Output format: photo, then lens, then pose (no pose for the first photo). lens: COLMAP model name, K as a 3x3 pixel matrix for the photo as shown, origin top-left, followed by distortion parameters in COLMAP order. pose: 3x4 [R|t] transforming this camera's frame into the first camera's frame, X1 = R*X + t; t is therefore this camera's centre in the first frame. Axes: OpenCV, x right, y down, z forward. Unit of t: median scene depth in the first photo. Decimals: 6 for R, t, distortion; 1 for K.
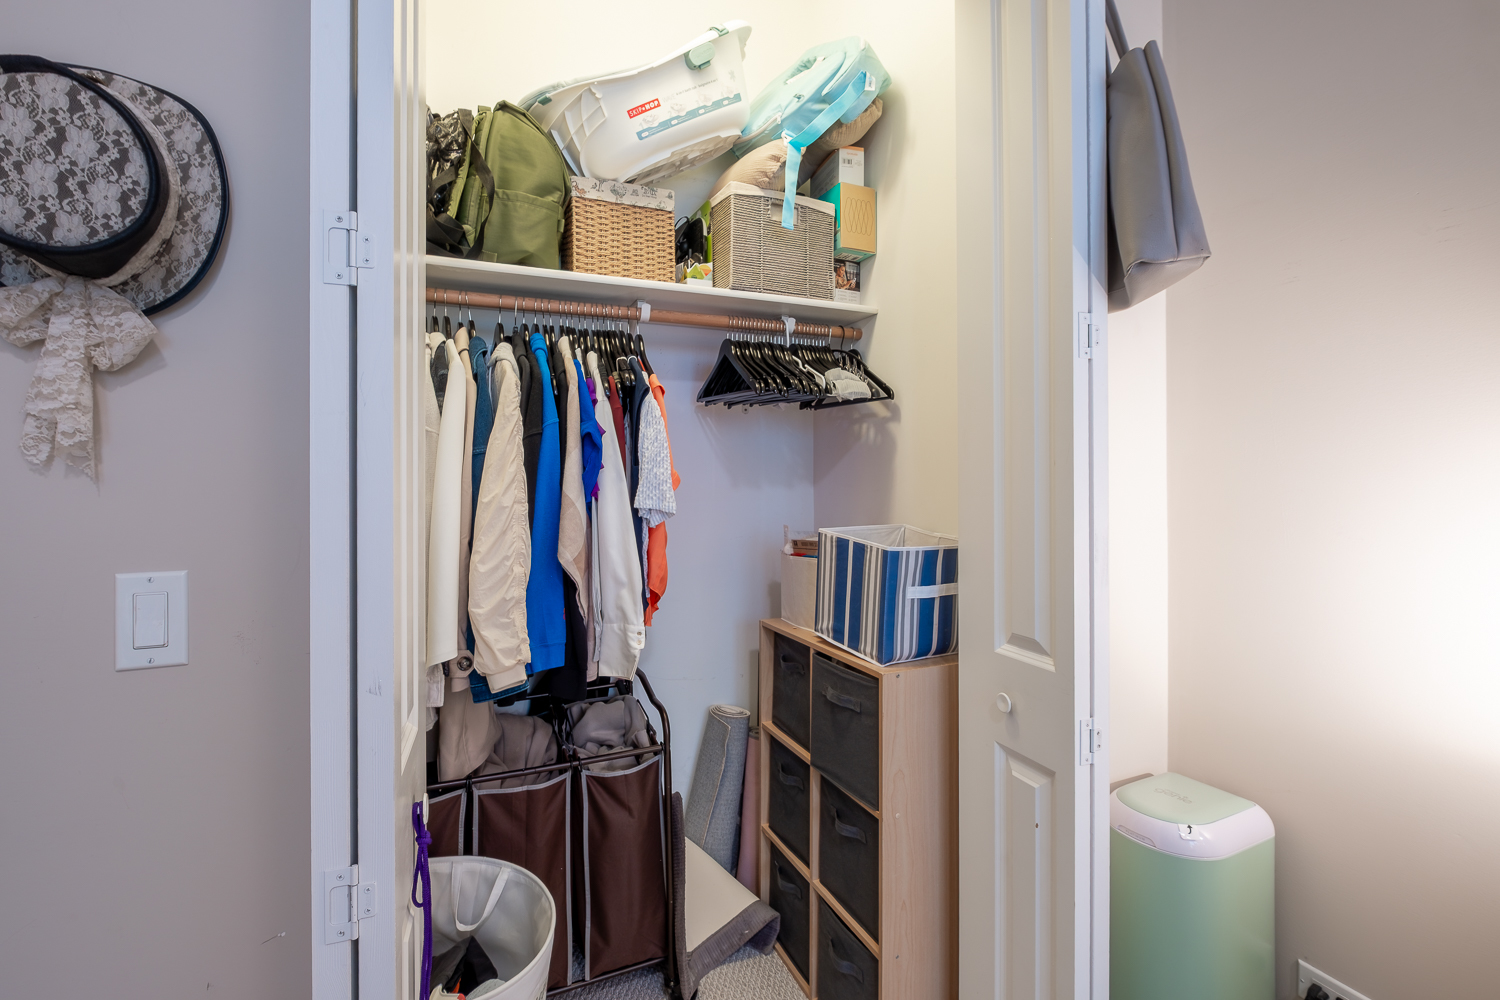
lens RADIAL K [[663.6, 0, 744.9], [0, 663.6, 476.5], [0, 0, 1]] dist [-0.001418, -0.000661]
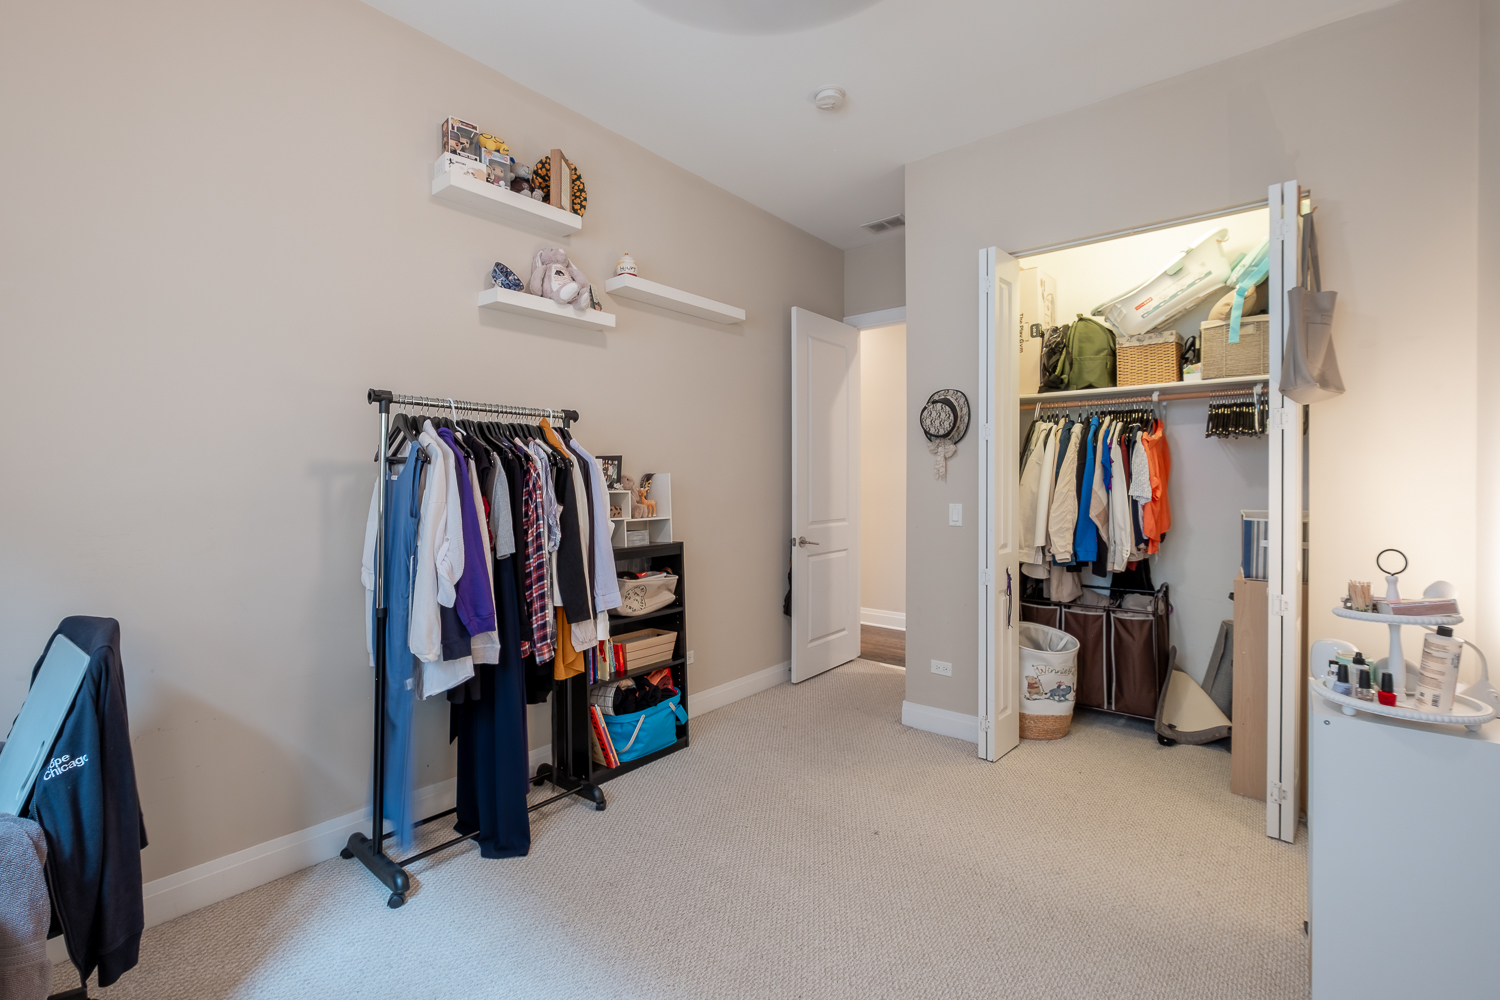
lens RADIAL K [[663.6, 0, 749.4], [0, 663.6, 486.7], [0, 0, 1]] dist [-0.001418, -0.000661]
pose [[0.456910, 0.013353, -0.889412, 1.204440], [0.004580, 0.999839, 0.017363, -0.024615], [0.889501, -0.012007, 0.456776, -1.118133]]
